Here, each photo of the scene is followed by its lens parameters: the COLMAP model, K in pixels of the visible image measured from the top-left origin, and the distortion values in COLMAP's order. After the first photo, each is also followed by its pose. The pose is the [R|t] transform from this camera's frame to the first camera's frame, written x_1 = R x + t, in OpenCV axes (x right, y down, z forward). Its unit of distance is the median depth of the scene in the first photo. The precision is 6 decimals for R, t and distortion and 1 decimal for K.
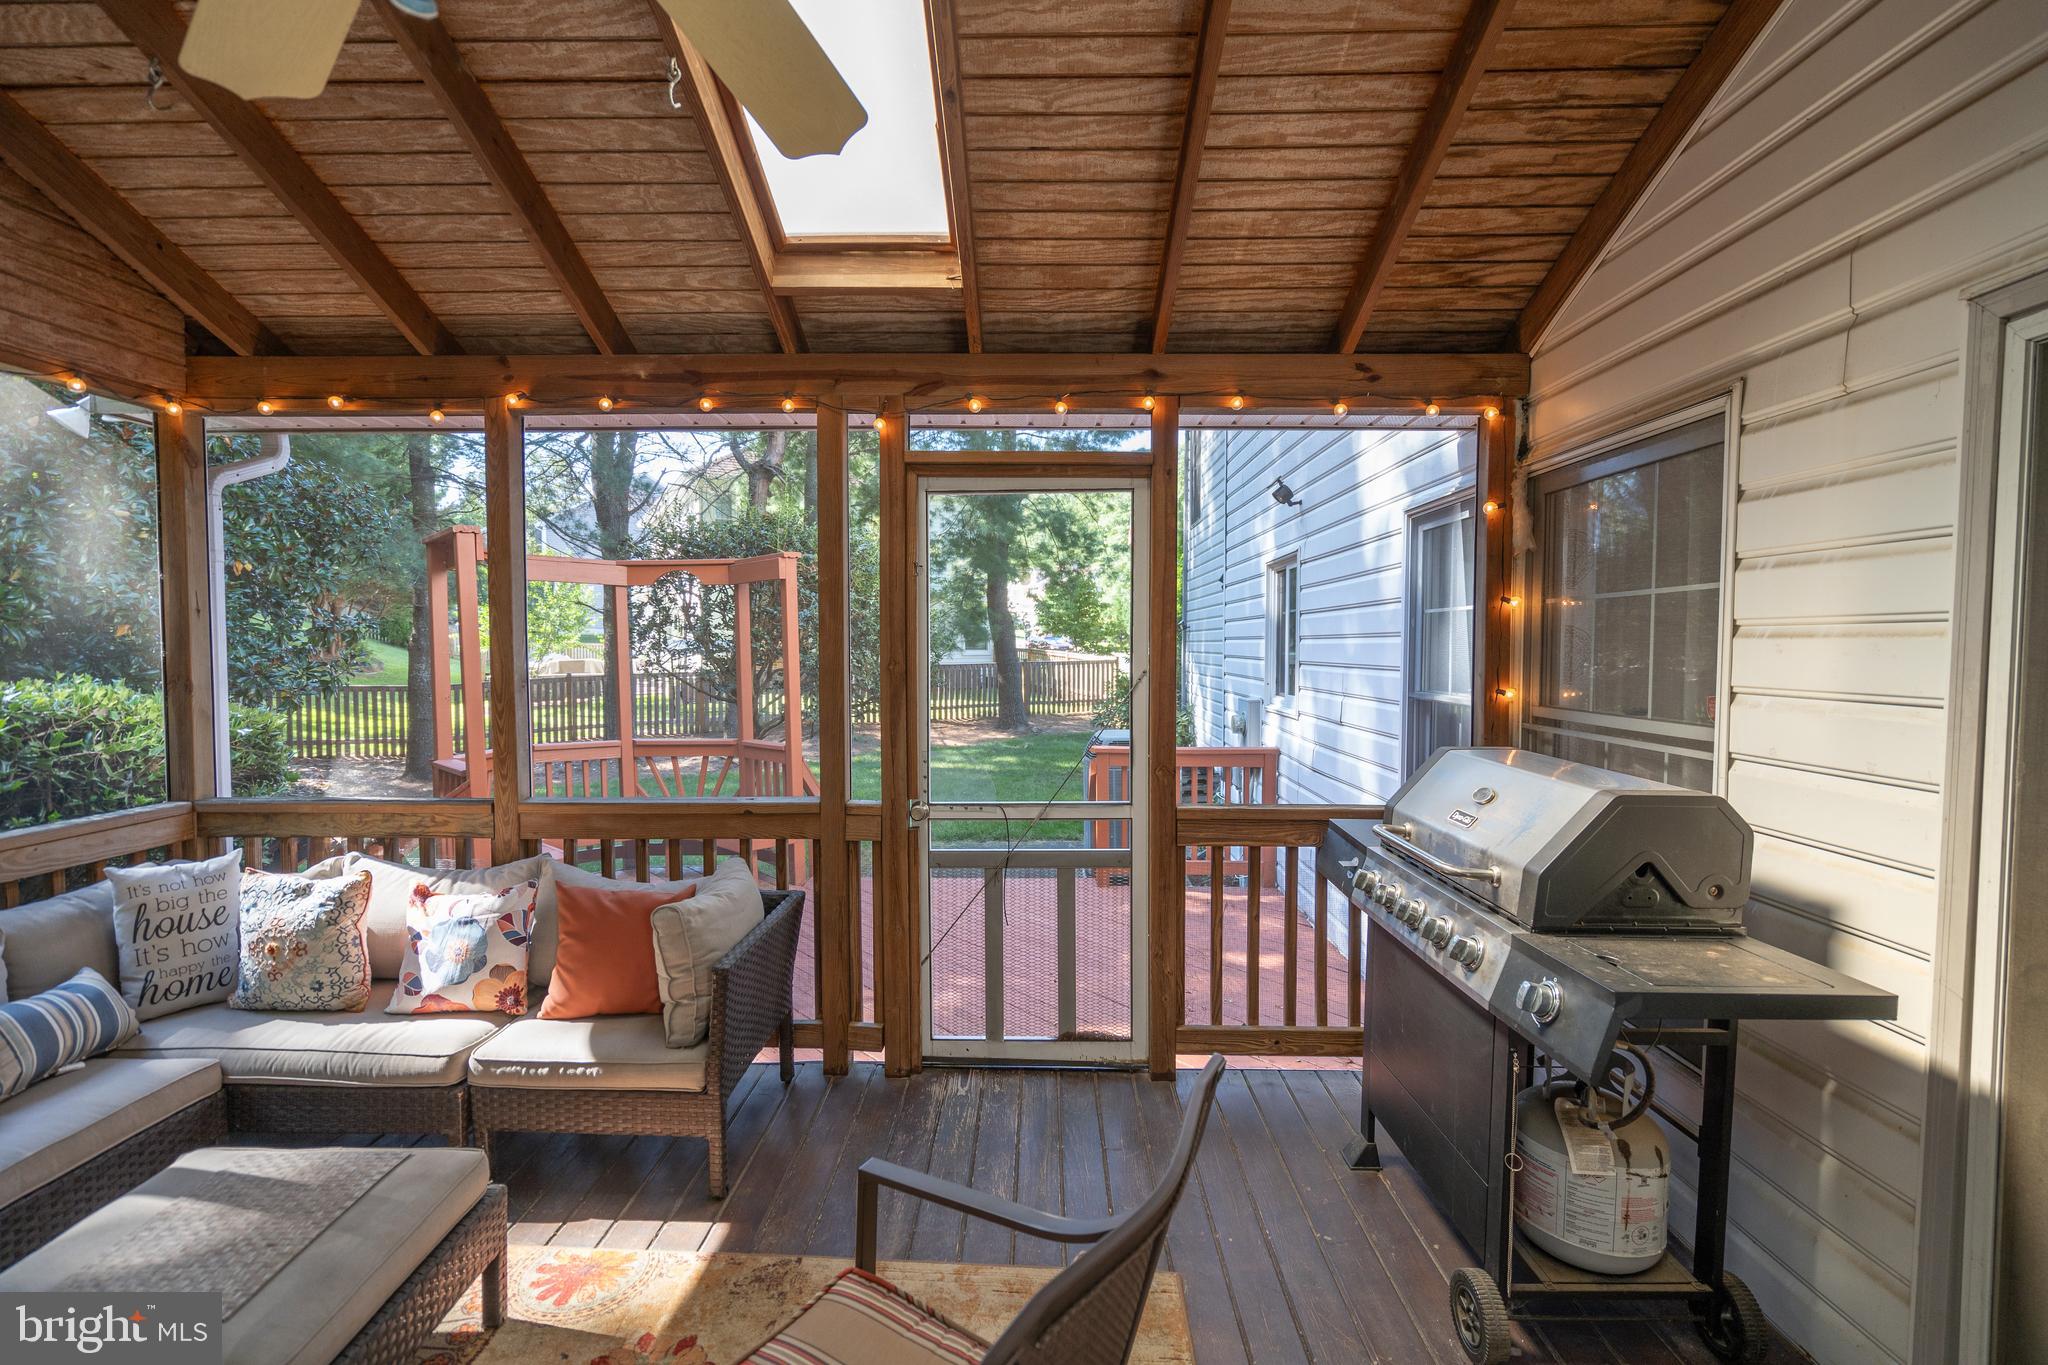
lens RADIAL K [[925.3, 0, 1029.1], [0, 925.3, 689.1], [0, 0, 1]] dist [-0.005373, 0.001044]
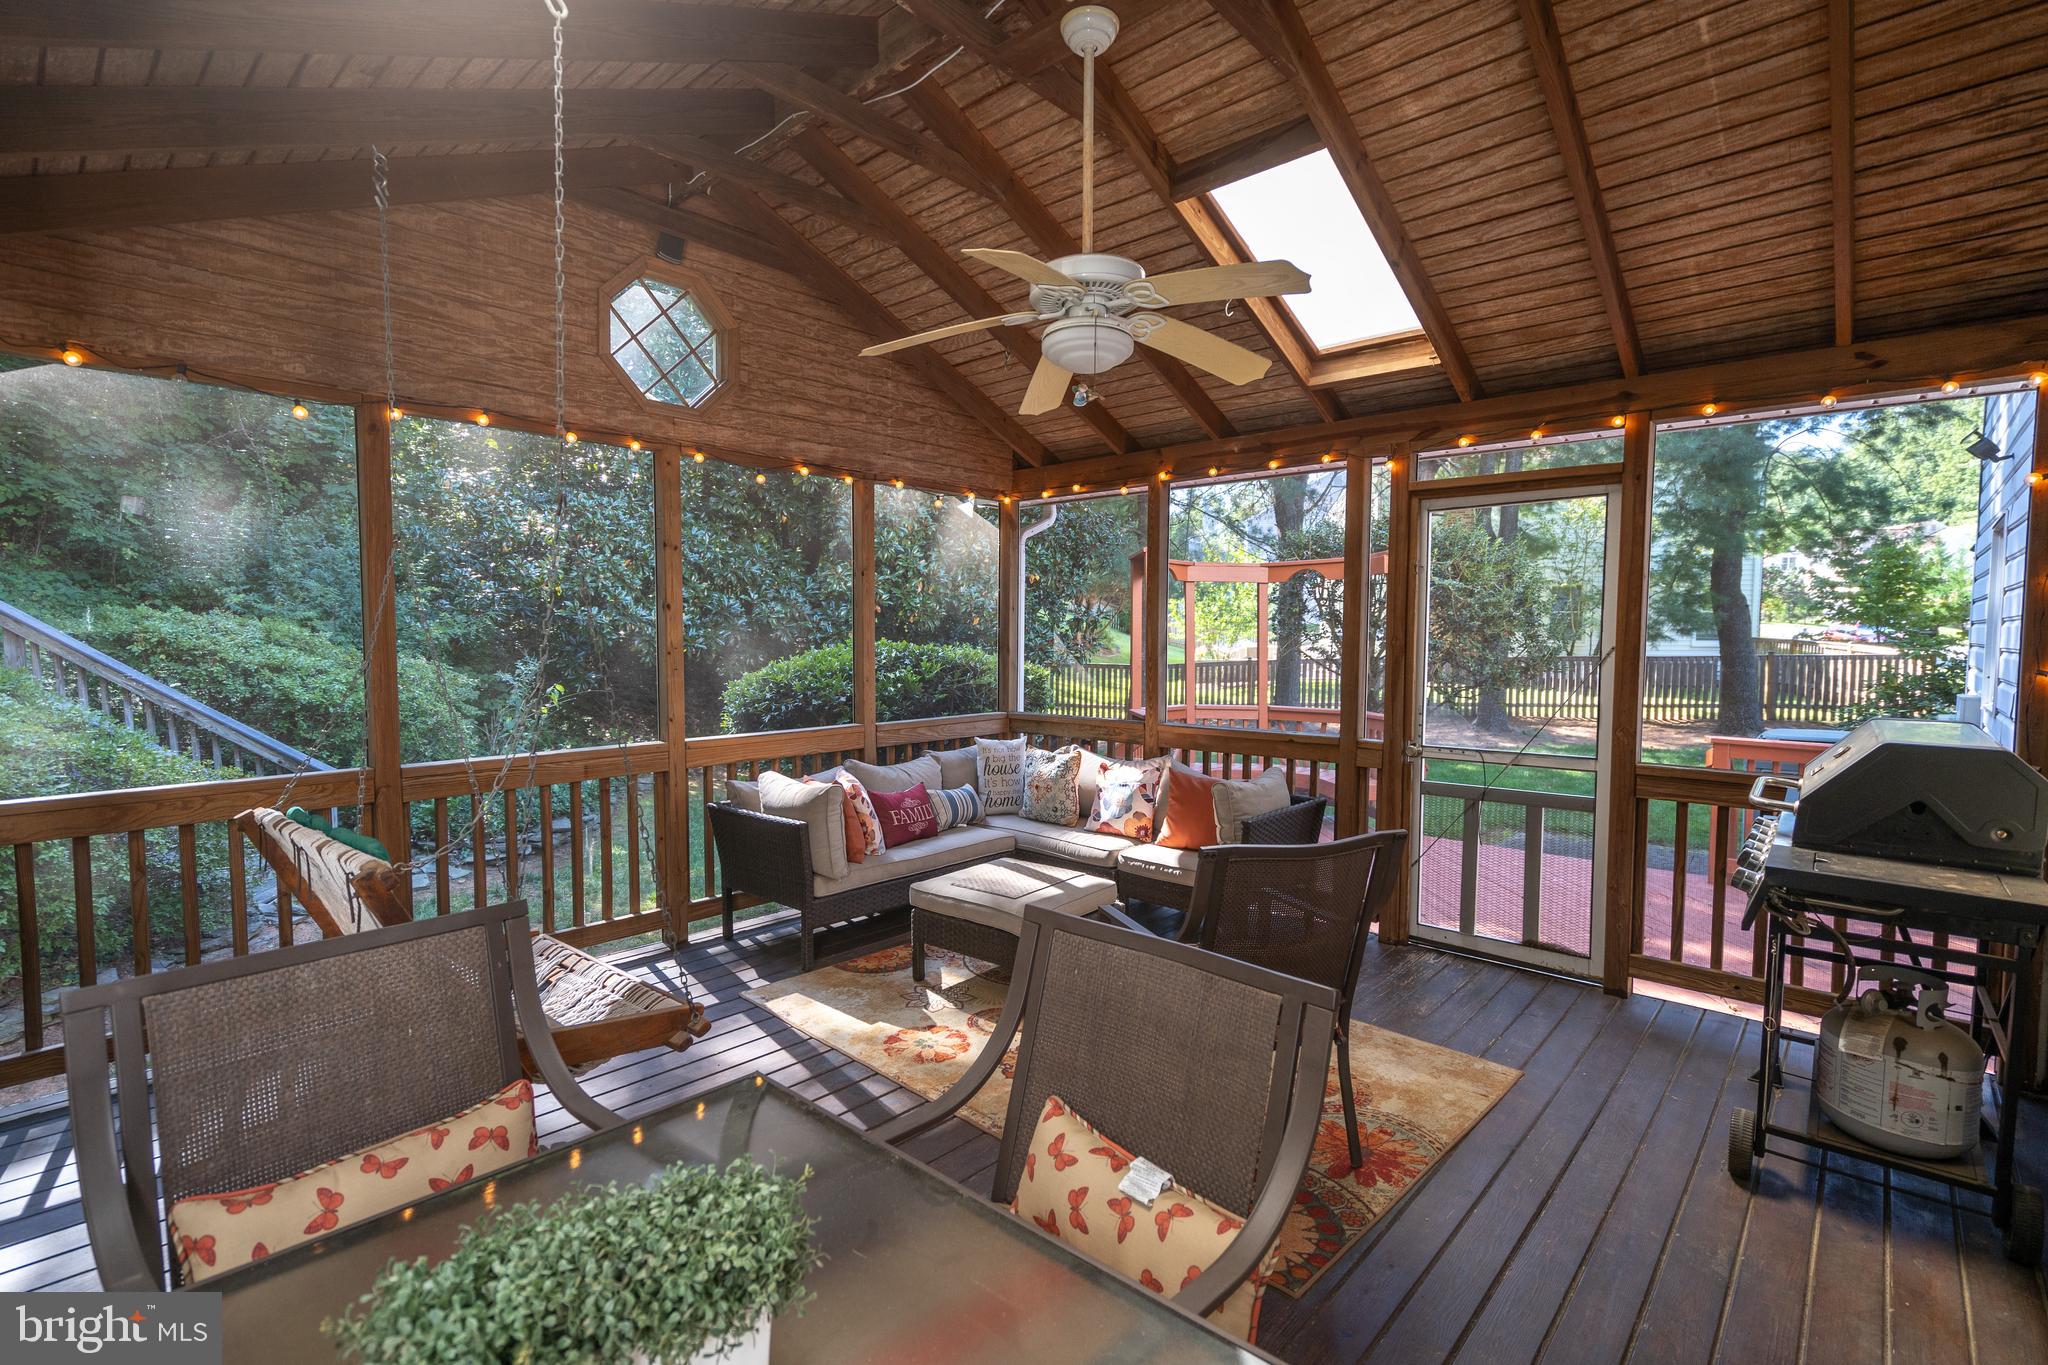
lens RADIAL K [[925.3, 0, 1020.1], [0, 925.3, 684.0], [0, 0, 1]] dist [-0.005373, 0.001044]
pose [[0.751999, 0.038065, -0.658064, 0.337306], [-0.034192, 0.999240, 0.018727, 0.031622], [0.658277, 0.008418, 0.752729, -0.388198]]
